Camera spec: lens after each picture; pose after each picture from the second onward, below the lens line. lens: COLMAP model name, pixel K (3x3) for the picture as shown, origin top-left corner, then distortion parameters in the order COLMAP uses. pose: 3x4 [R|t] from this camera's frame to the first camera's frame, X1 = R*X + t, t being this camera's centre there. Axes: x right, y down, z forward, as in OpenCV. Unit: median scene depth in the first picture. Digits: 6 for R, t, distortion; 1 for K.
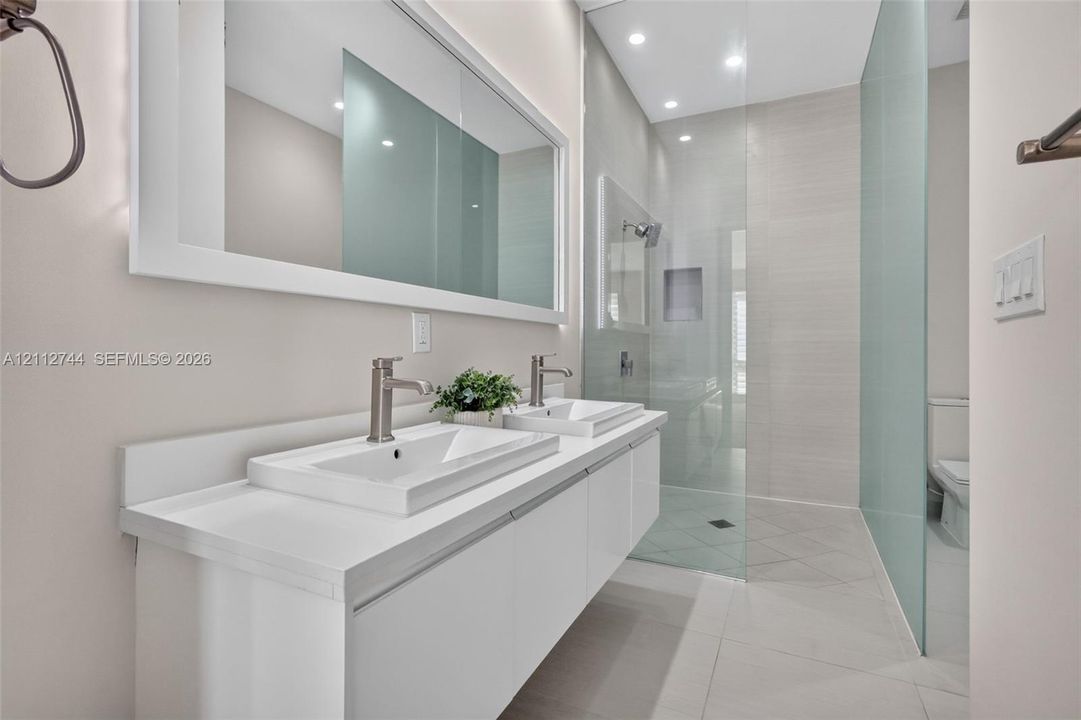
lens RADIAL K [[504.6, 0, 540.8], [0, 504.6, 350.3], [0, 0, 1]] dist [0.000730, 0.000148]
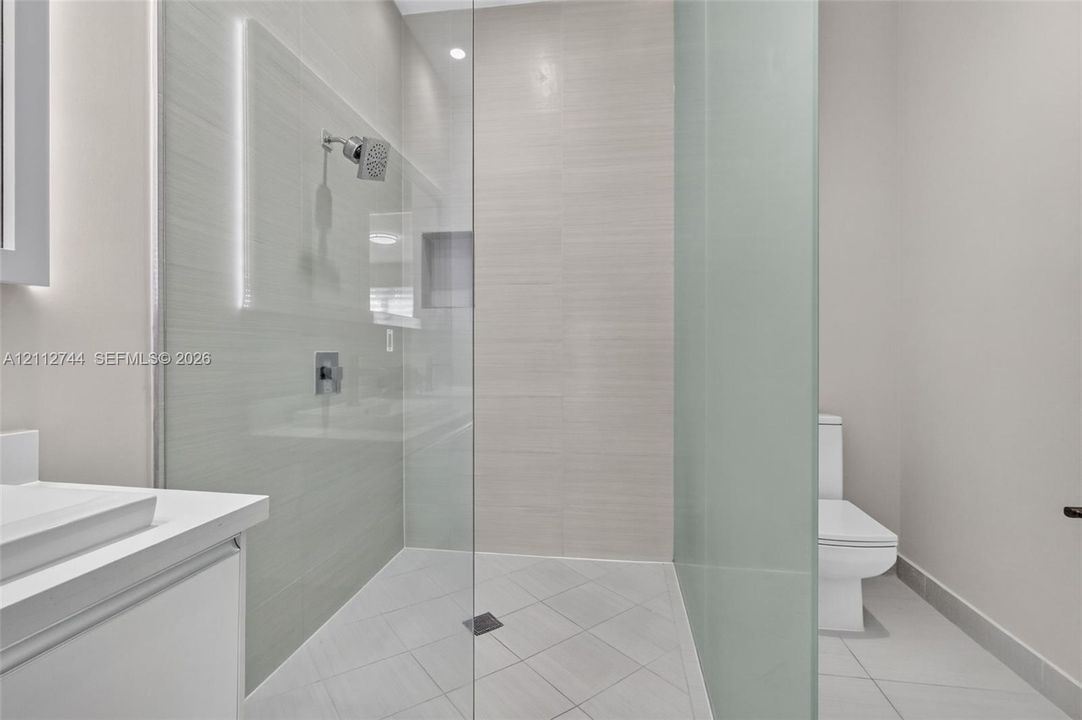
lens RADIAL K [[550.1, 0, 541.0], [0, 550.1, 360.0], [0, 0, 1]] dist [-0.087460, 0.000021]
pose [[0.949389, 0.000485, 0.314104, 0.207416], [-0.003041, 0.999966, 0.007647, 0.004237], [-0.314089, -0.008215, 0.949358, 0.324371]]
